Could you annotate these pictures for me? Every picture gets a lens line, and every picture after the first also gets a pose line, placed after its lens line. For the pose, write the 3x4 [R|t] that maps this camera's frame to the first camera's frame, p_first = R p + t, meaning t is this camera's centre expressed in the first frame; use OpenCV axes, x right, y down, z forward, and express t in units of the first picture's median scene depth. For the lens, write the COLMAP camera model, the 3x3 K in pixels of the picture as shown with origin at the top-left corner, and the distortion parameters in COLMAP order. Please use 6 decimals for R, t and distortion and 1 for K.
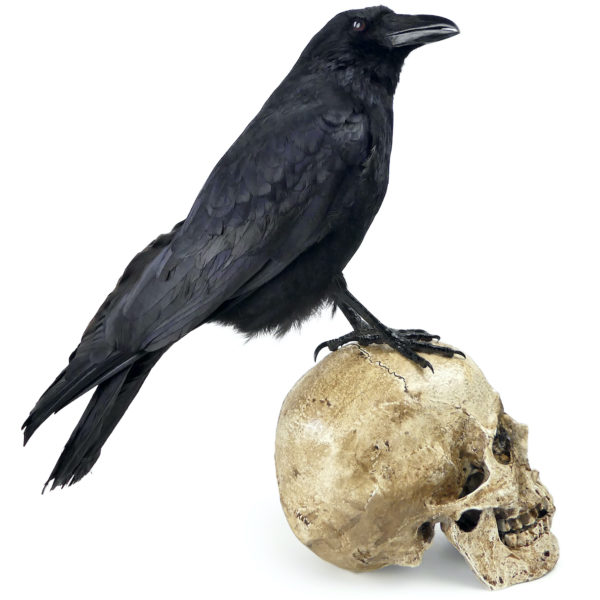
lens RADIAL K [[766.4, 0, 301.9], [0, 766.4, 301.0], [0, 0, 1]] dist [-0.045358, 0.000000]
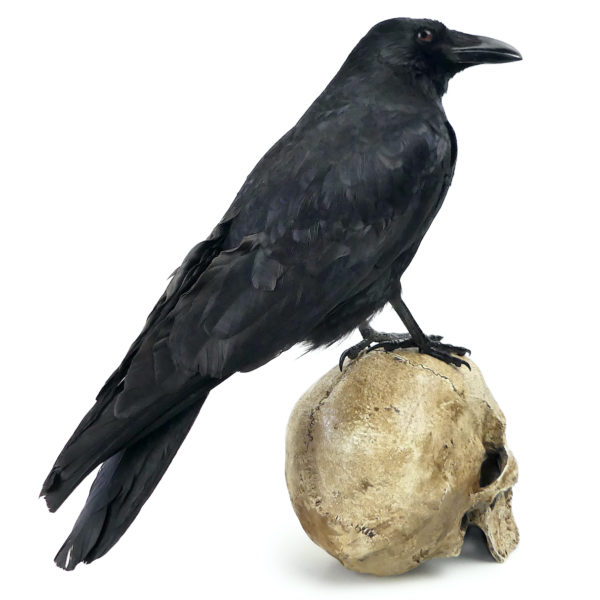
lens RADIAL K [[766.4, 0, 294.6], [0, 766.4, 313.8], [0, 0, 1]] dist [-0.045358, 0.000000]
pose [[0.824846, -0.035886, 0.564217, -0.640662], [0.036407, 0.999284, 0.010333, -0.006277], [-0.564184, 0.012018, 0.825562, 0.255615]]
